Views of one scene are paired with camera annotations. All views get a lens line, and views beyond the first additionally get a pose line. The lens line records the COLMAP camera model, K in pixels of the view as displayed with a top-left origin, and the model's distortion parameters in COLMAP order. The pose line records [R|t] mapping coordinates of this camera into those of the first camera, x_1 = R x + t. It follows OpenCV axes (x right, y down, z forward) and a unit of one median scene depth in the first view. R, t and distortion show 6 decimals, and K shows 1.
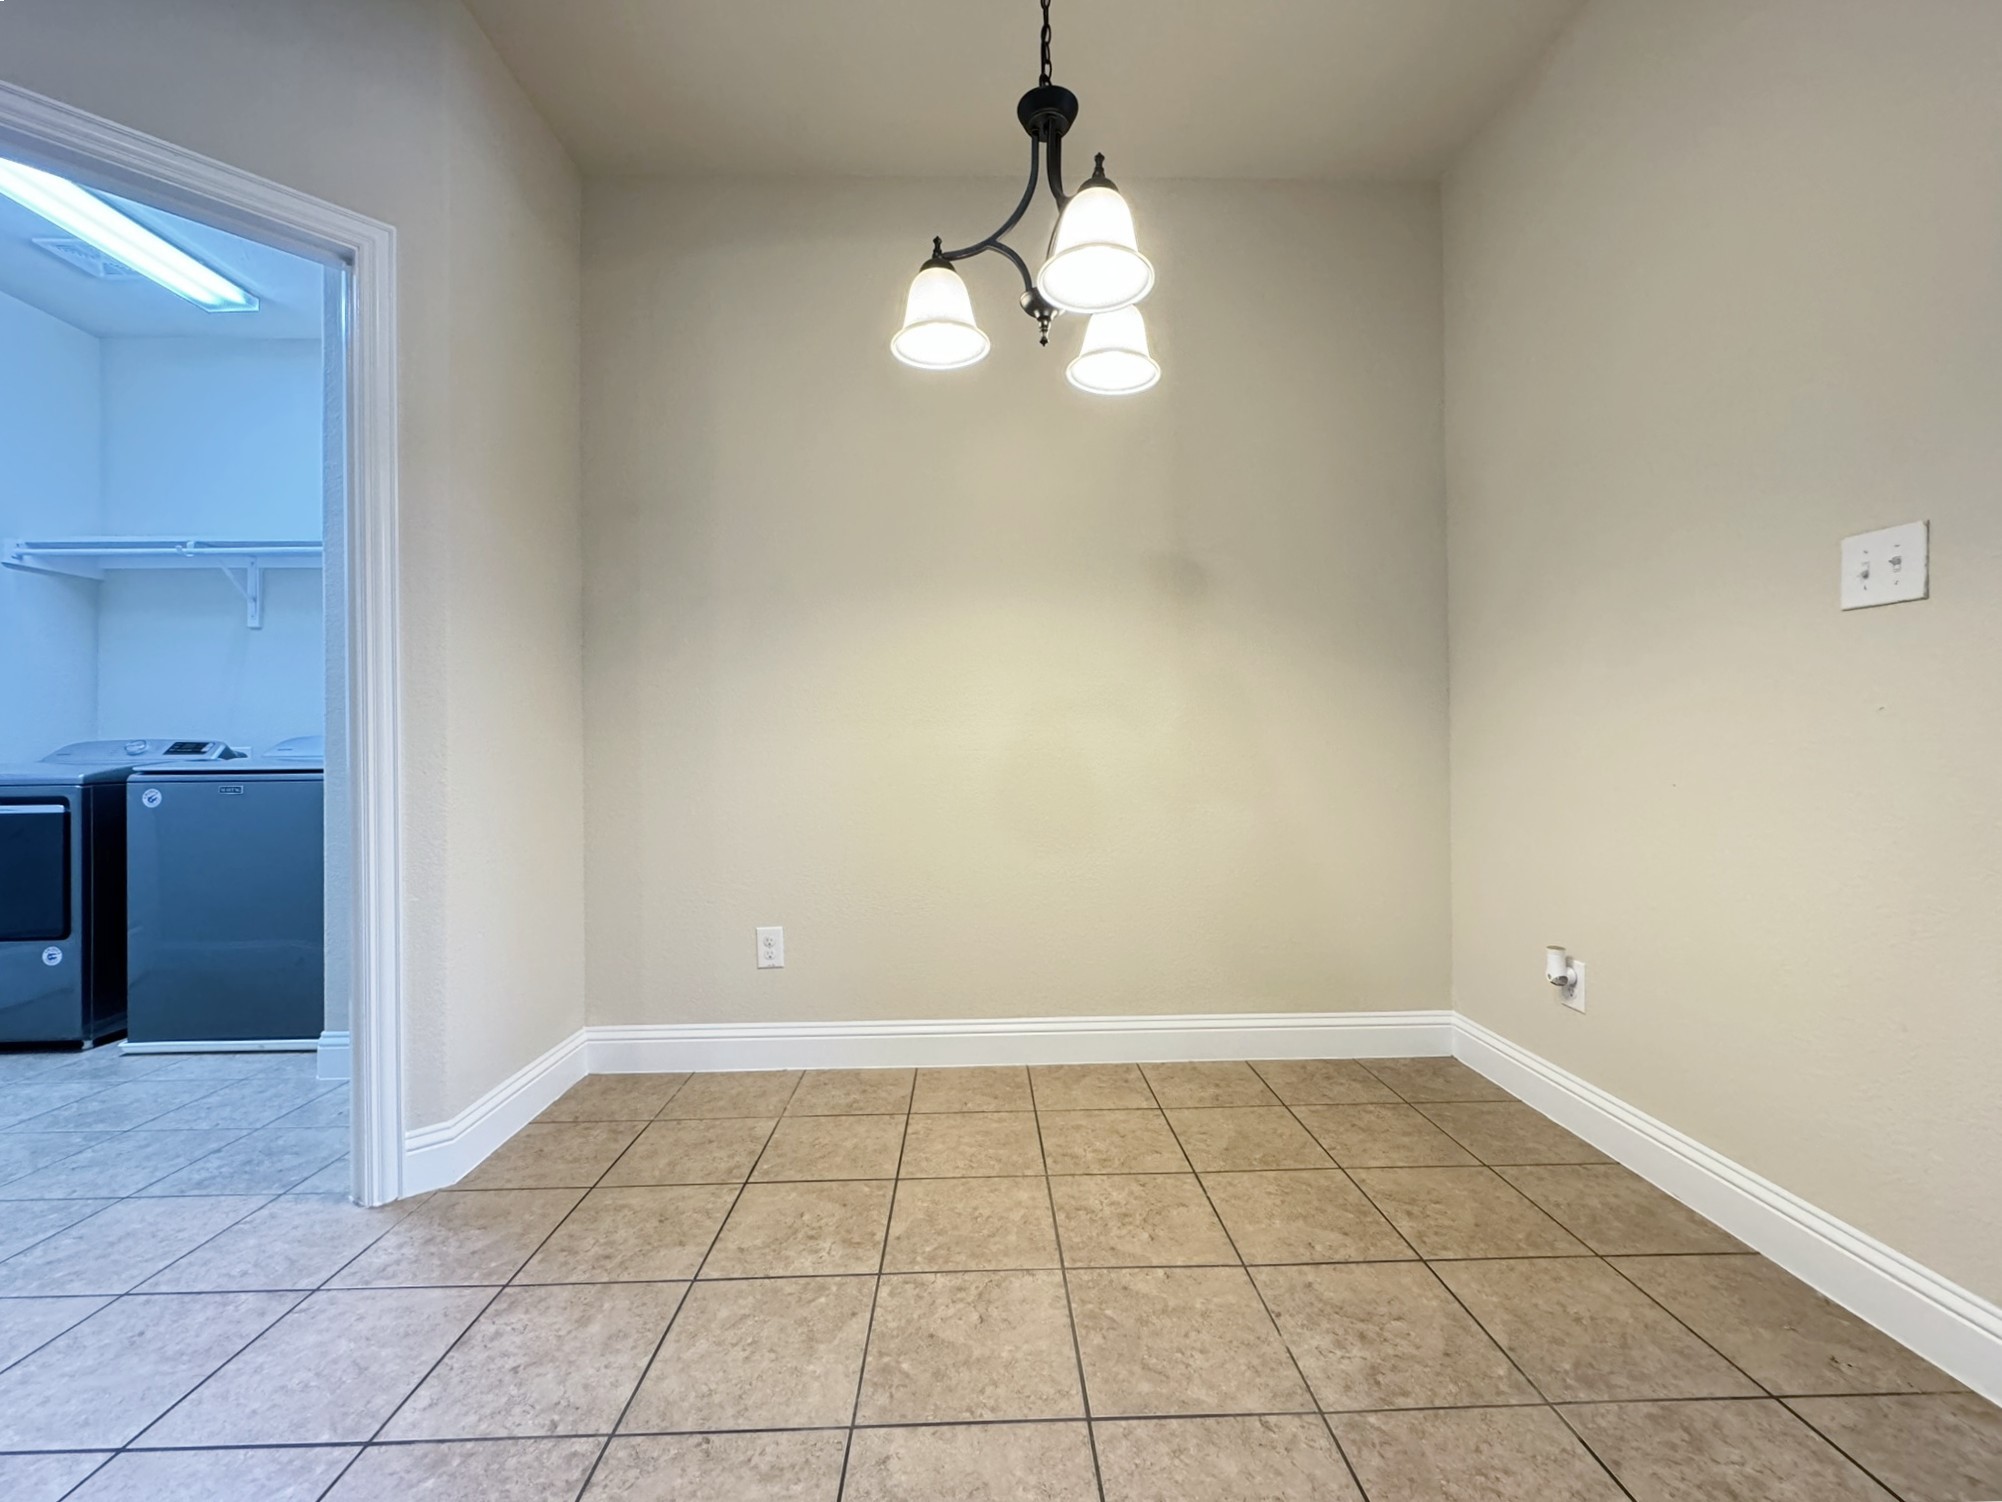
lens RADIAL K [[802.2, 0, 1001.4], [0, 802.2, 747.3], [0, 0, 1]] dist [-0.002013, -0.000710]
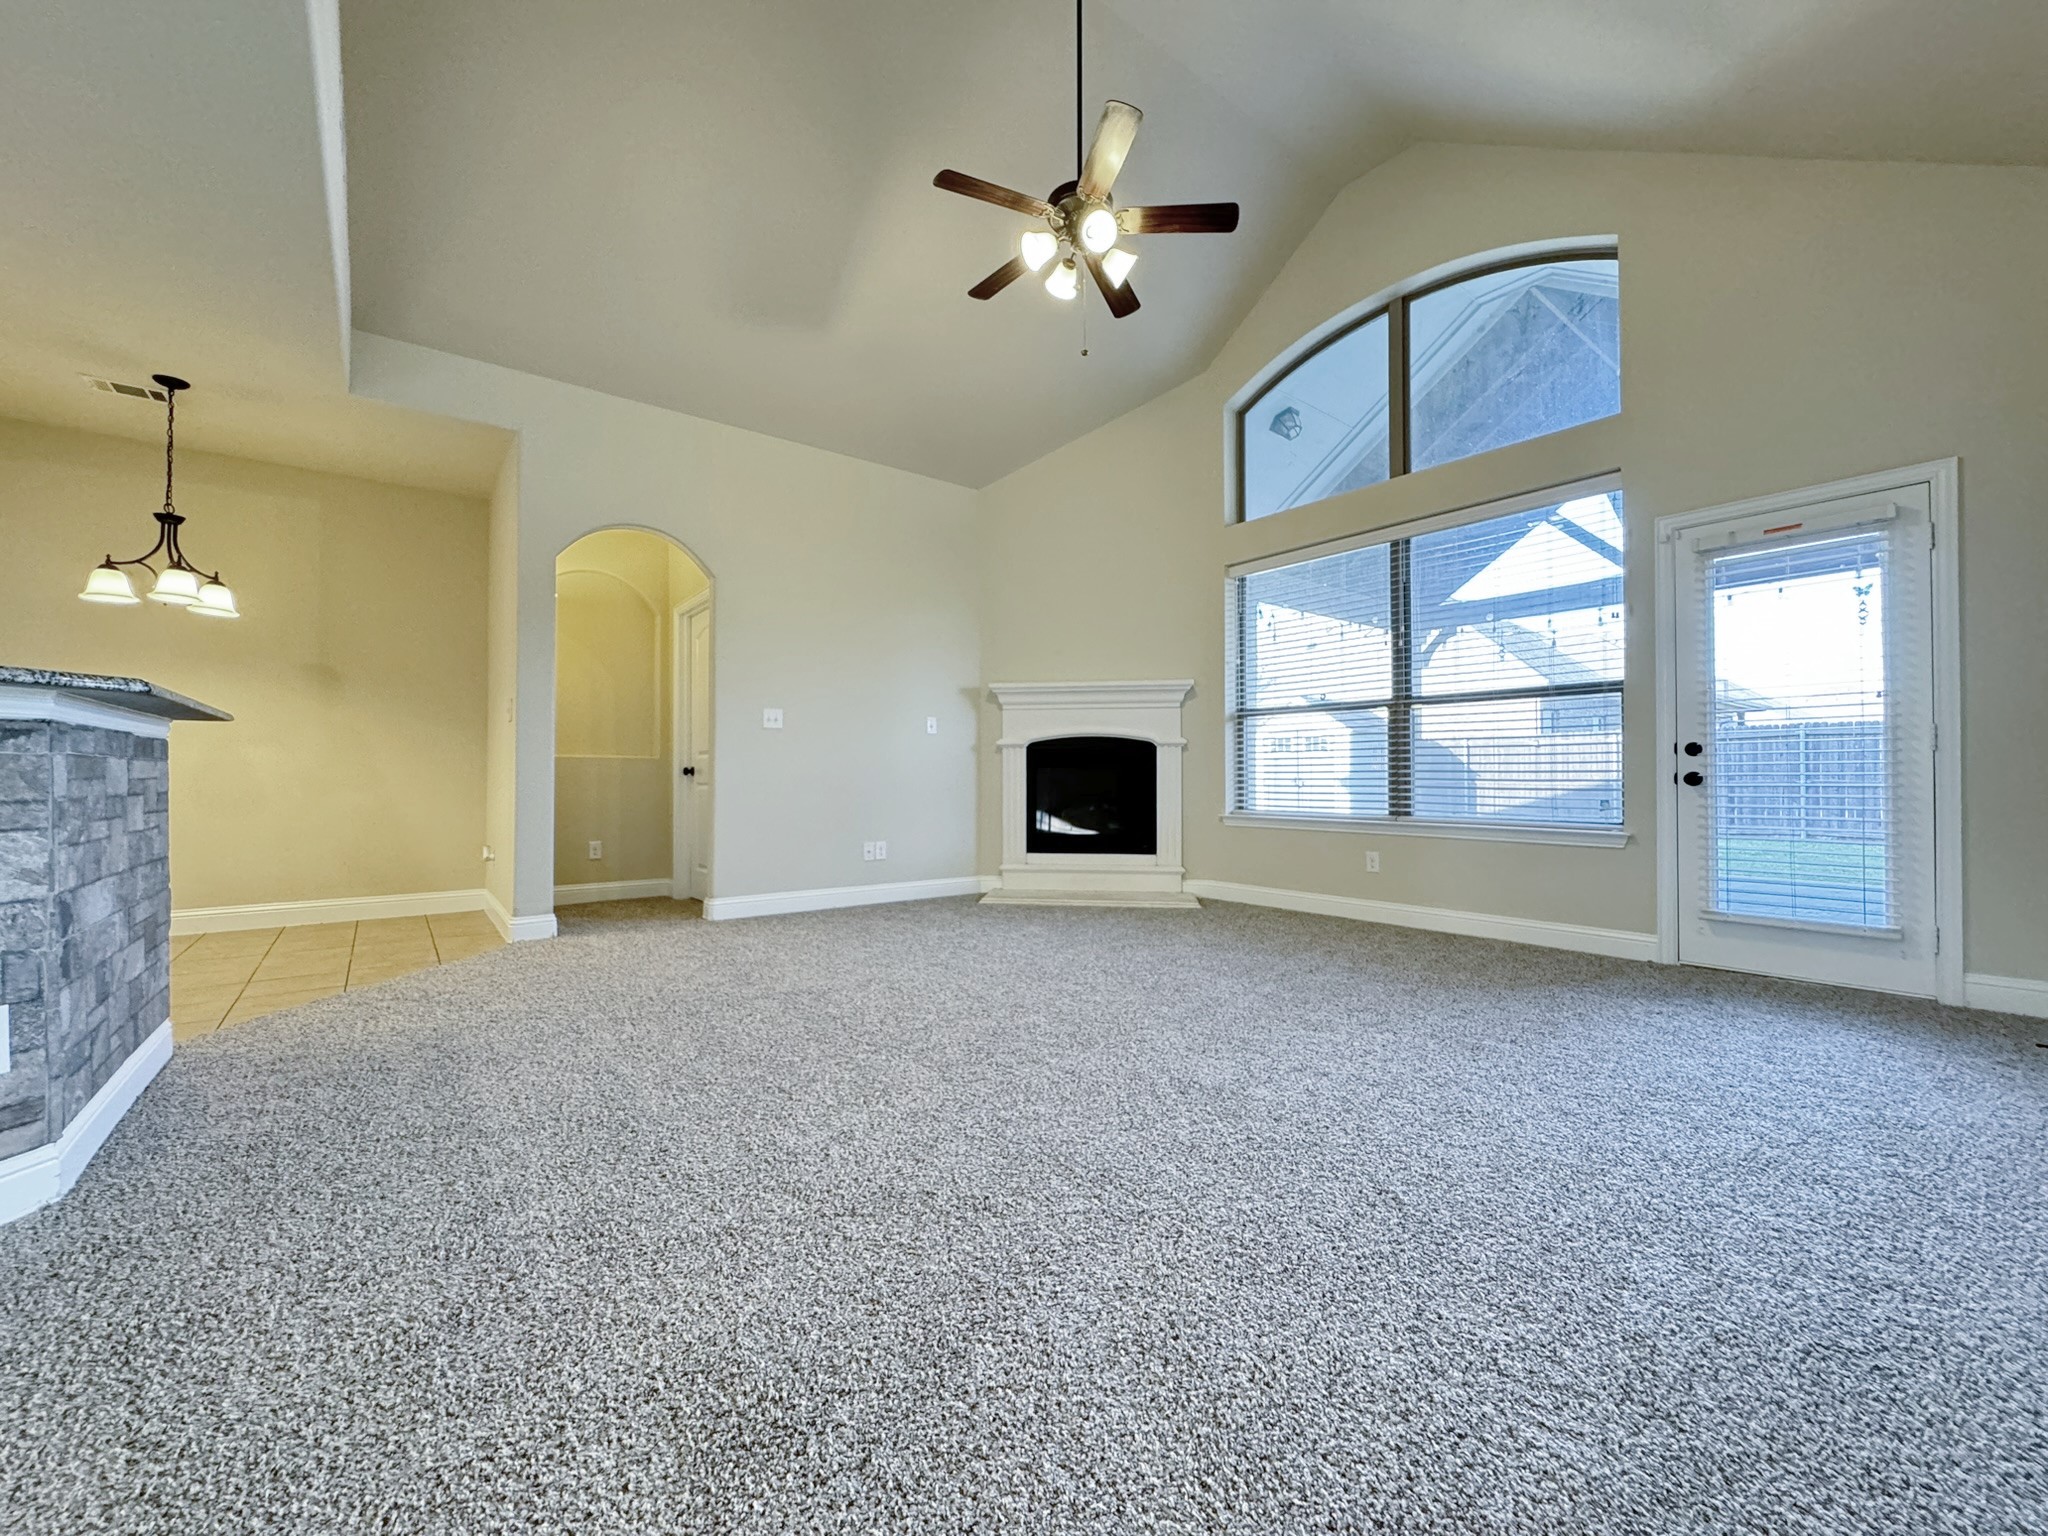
lens RADIAL K [[820.6, 0, 1022.8], [0, 820.6, 769.8], [0, 0, 1]] dist [-0.002013, -0.000710]
pose [[0.811853, 0.014041, 0.583692, 0.555909], [-0.013373, 0.999896, -0.005452, 0.005487], [-0.583708, -0.003379, 0.811956, -2.007030]]
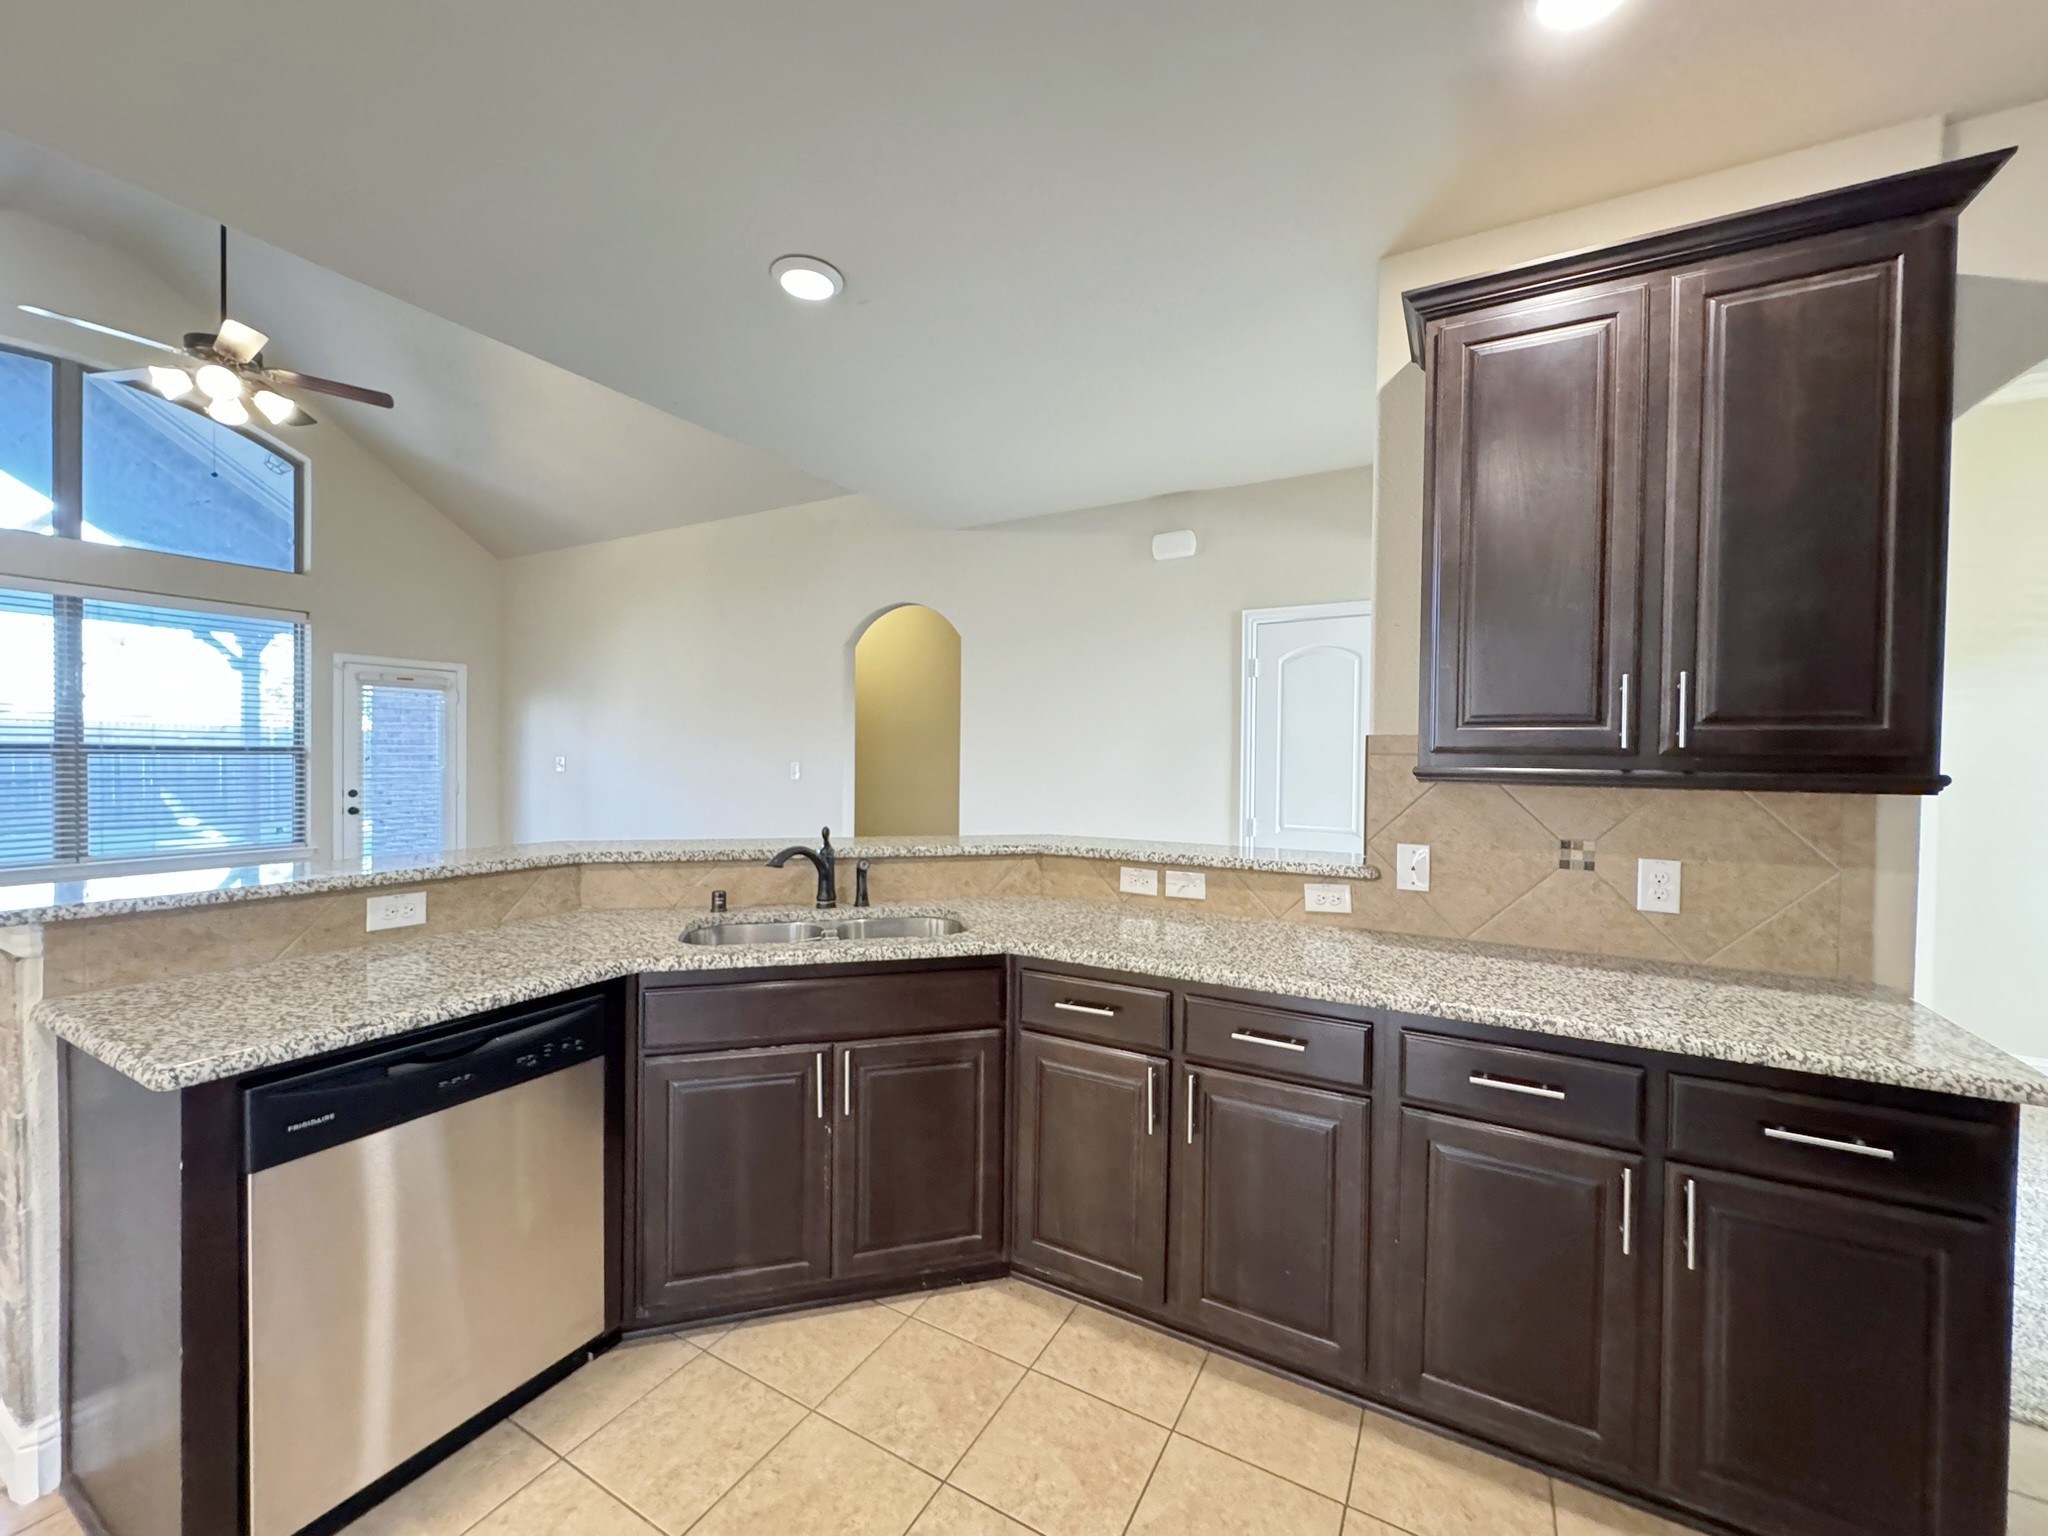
lens RADIAL K [[820.6, 0, 1016.0], [0, 820.6, 767.5], [0, 0, 1]] dist [-0.002013, -0.000710]
pose [[-0.850179, -0.010006, 0.526399, -1.007189], [-0.008776, 0.999950, 0.004834, -0.214486], [-0.526421, -0.000510, -0.850224, -0.009808]]
